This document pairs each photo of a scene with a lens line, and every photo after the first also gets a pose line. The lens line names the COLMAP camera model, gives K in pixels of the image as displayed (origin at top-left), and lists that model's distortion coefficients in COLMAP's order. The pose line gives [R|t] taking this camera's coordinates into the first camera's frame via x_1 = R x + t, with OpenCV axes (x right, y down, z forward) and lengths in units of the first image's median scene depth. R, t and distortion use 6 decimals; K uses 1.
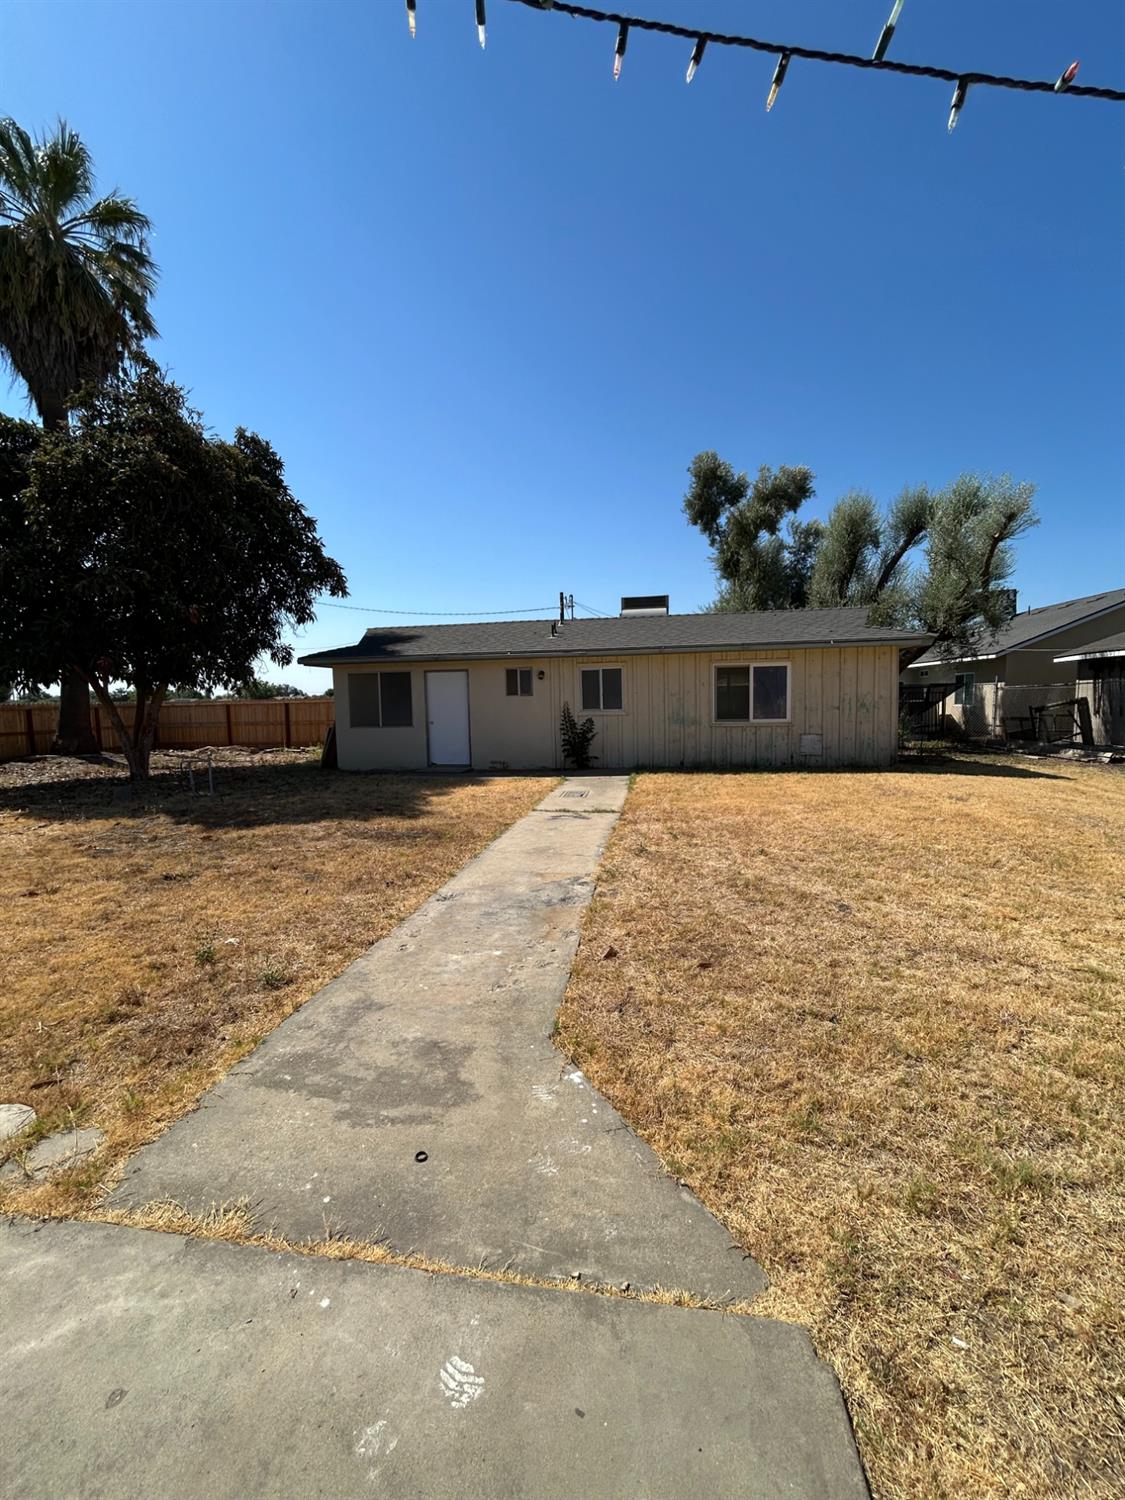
lens RADIAL K [[608.6, 0, 564.5], [0, 608.6, 741.0], [0, 0, 1]] dist [0.002422, -0.000242]
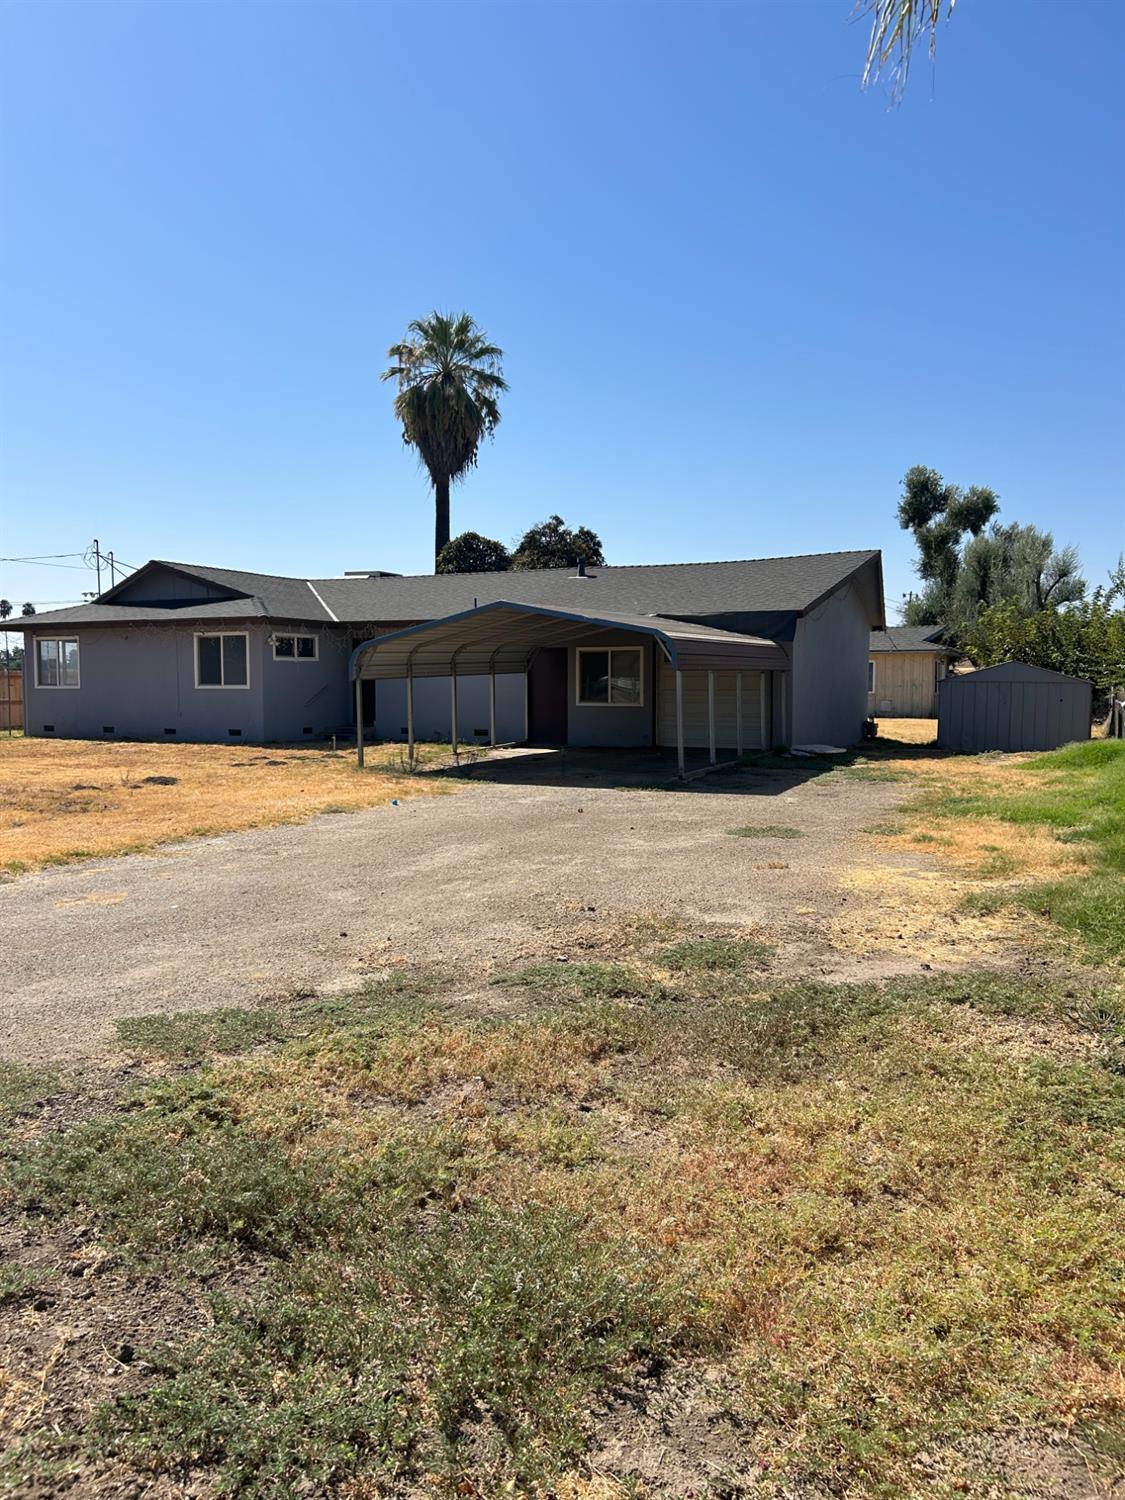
lens RADIAL K [[1129.6, 0, 563.2], [0, 1129.6, 751.0], [0, 0, 1]] dist [0.045538, -0.034884]
pose [[0.959280, 0.038625, -0.279805, 0.417001], [-0.039641, 0.999212, 0.002027, 0.164587], [0.279662, 0.009147, 0.960055, -2.426993]]
